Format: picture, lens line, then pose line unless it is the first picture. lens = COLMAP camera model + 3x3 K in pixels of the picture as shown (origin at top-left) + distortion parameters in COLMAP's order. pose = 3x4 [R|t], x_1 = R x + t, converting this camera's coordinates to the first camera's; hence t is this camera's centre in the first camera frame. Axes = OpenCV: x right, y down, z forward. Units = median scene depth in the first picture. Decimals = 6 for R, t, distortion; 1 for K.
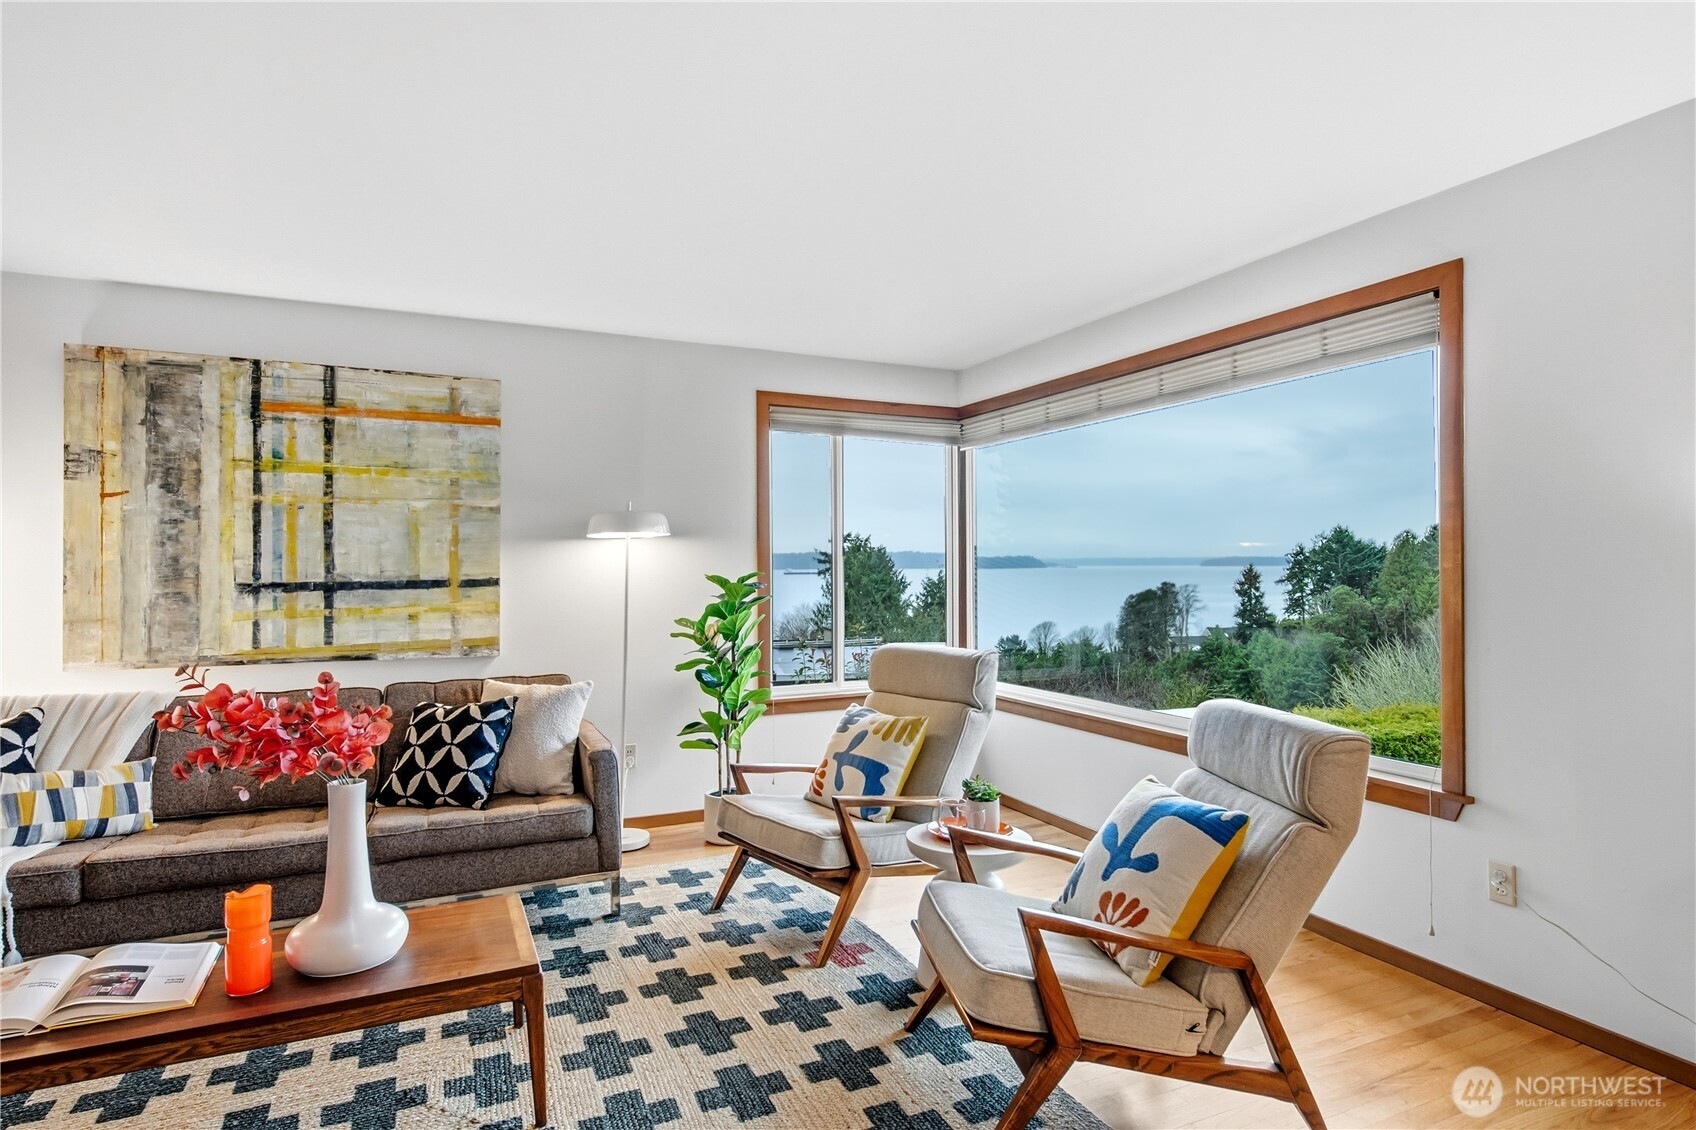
lens RADIAL K [[918.3, 0, 845.4], [0, 918.3, 557.8], [0, 0, 1]] dist [0.002005, 0.000204]
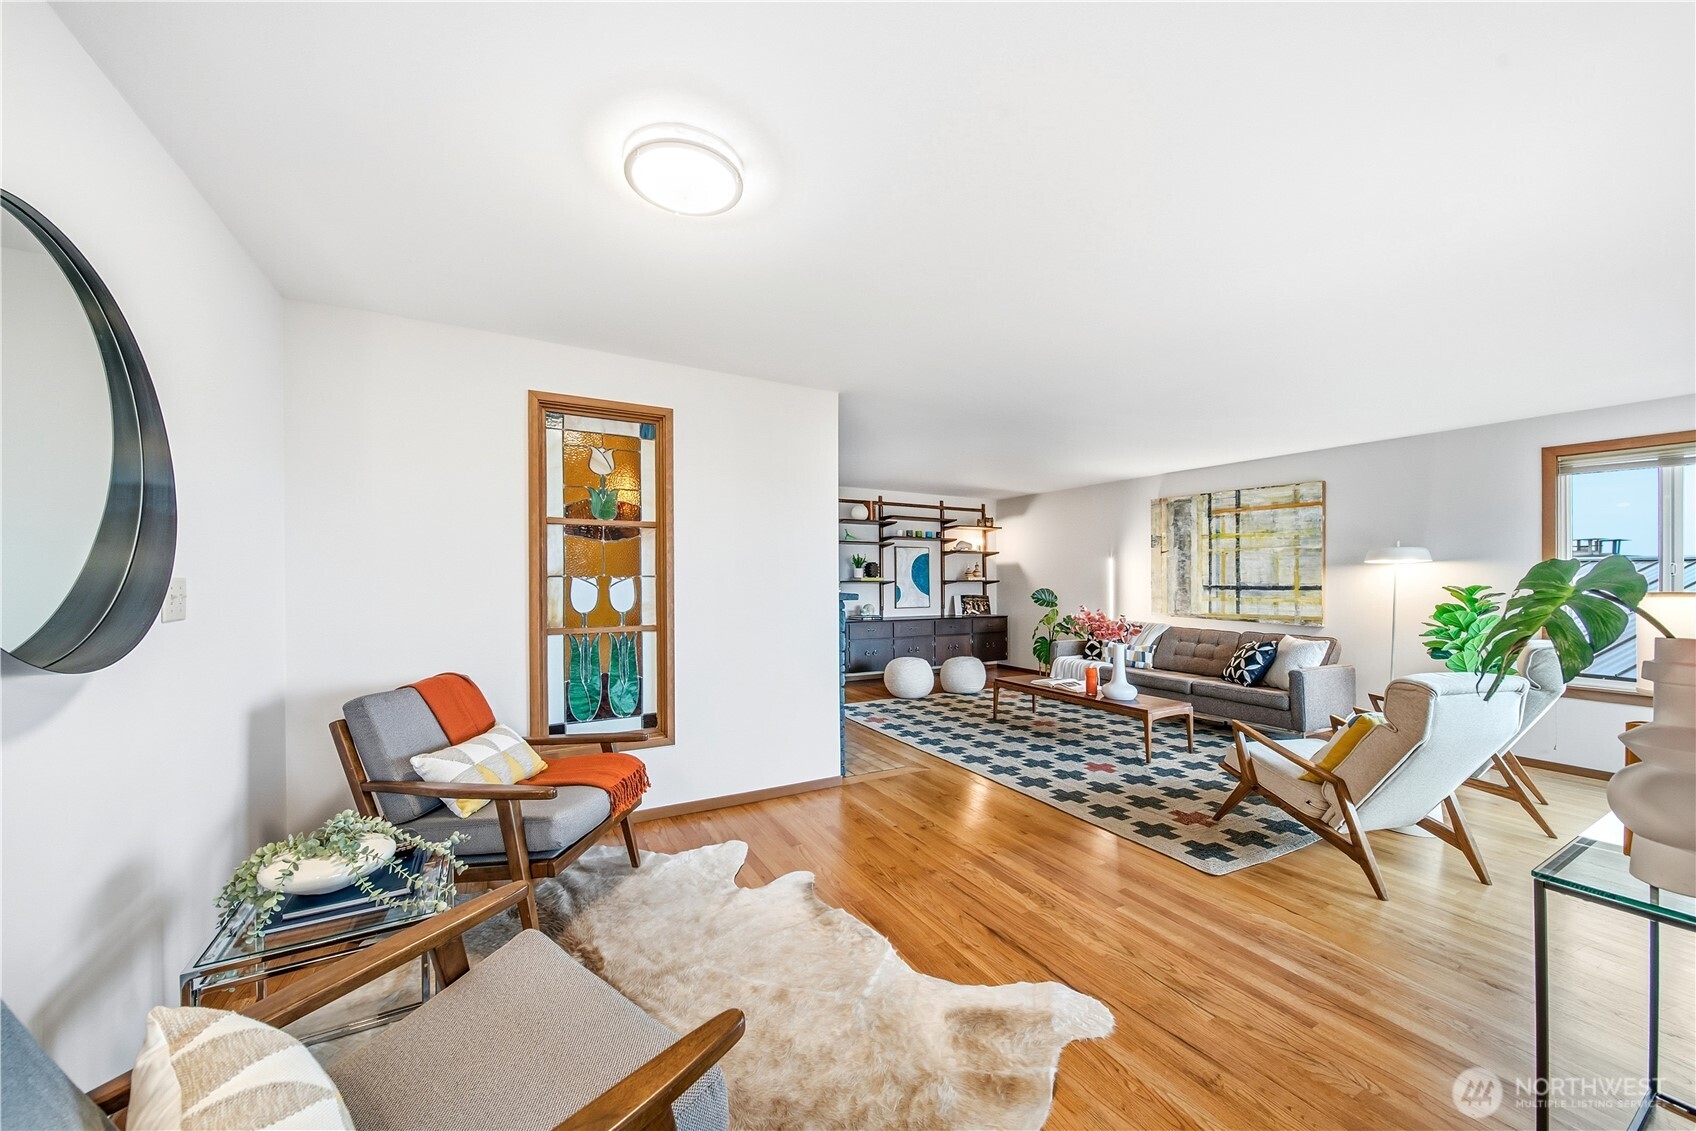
lens RADIAL K [[601.5, 0, 844.8], [0, 601.5, 574.1], [0, 0, 1]] dist [0.000064, -0.000086]
pose [[0.084981, 0.000552, -0.996382, 0.850396], [0.004582, 0.999989, 0.000945, -0.008668], [0.996372, -0.004646, 0.084977, -0.092104]]
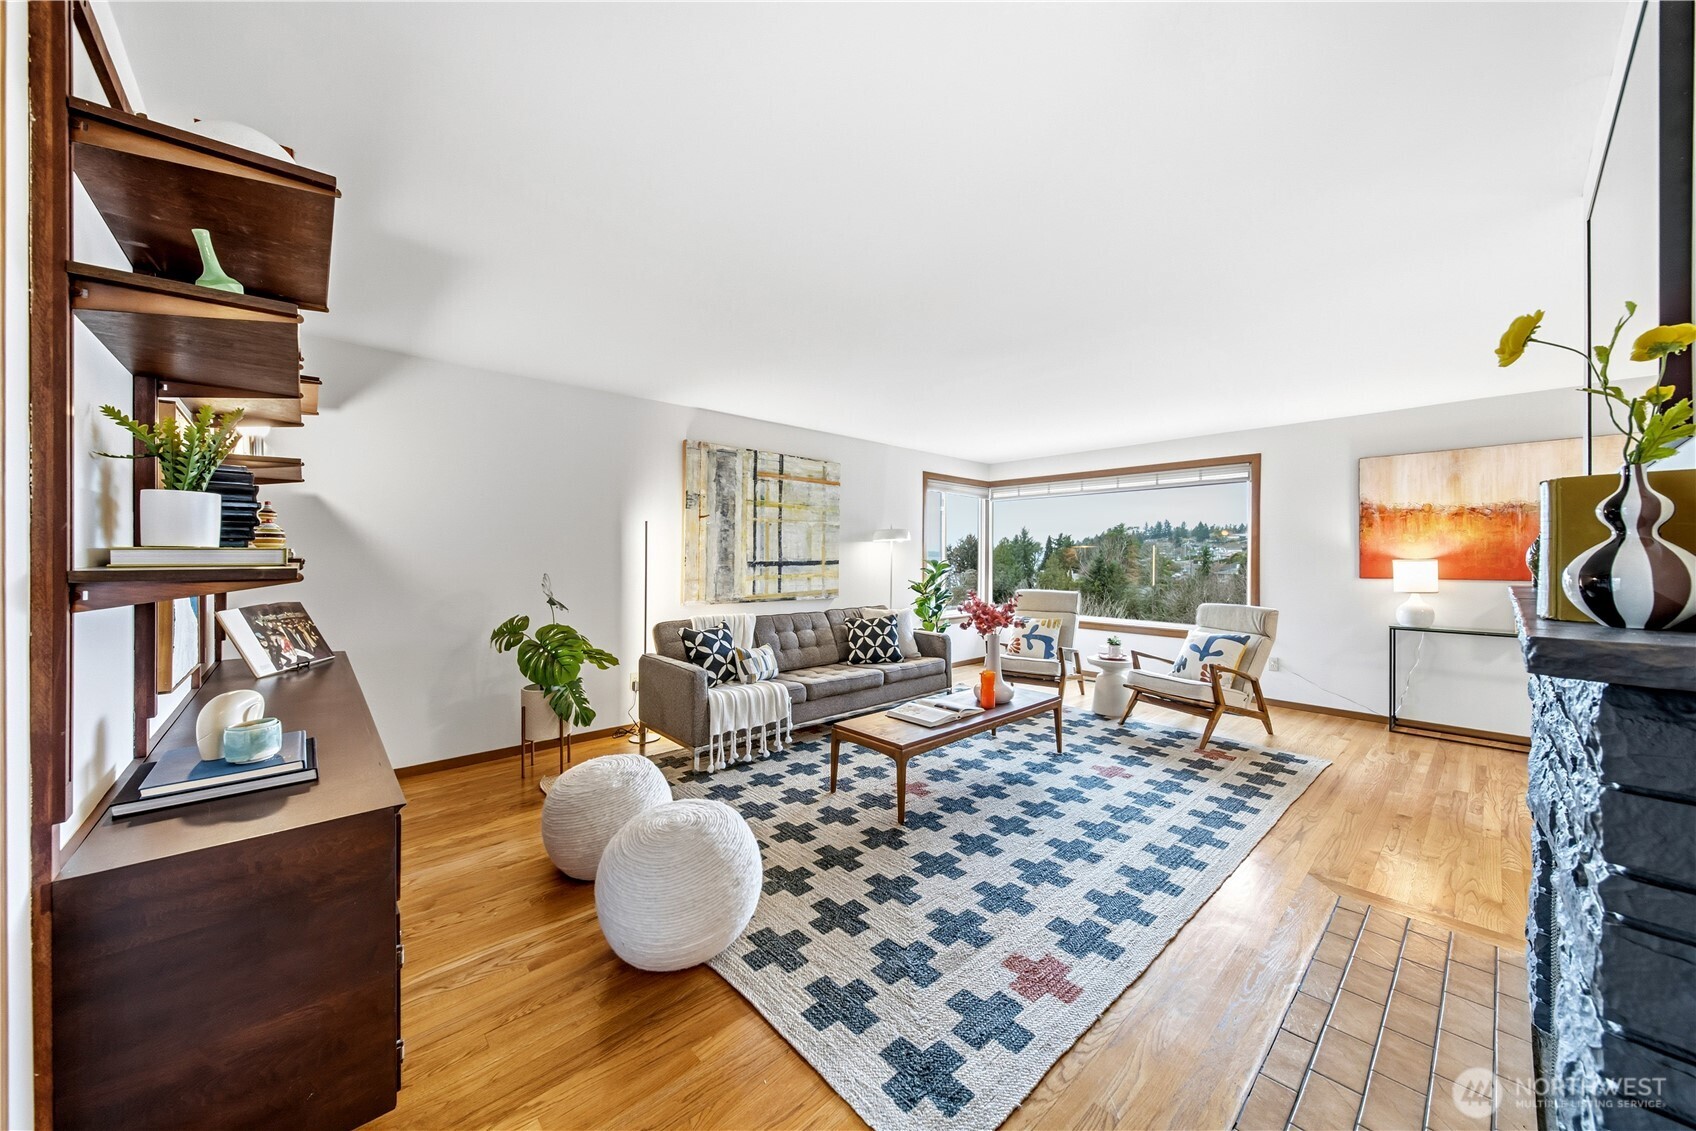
lens RADIAL K [[591.2, 0, 845.6], [0, 591.2, 556.7], [0, 0, 1]] dist [-0.009459, -0.000052]
pose [[0.953847, 0.008273, 0.300178, -0.834114], [-0.011528, 0.999892, 0.009072, 0.002462], [-0.300071, -0.012114, 0.953840, -0.289626]]
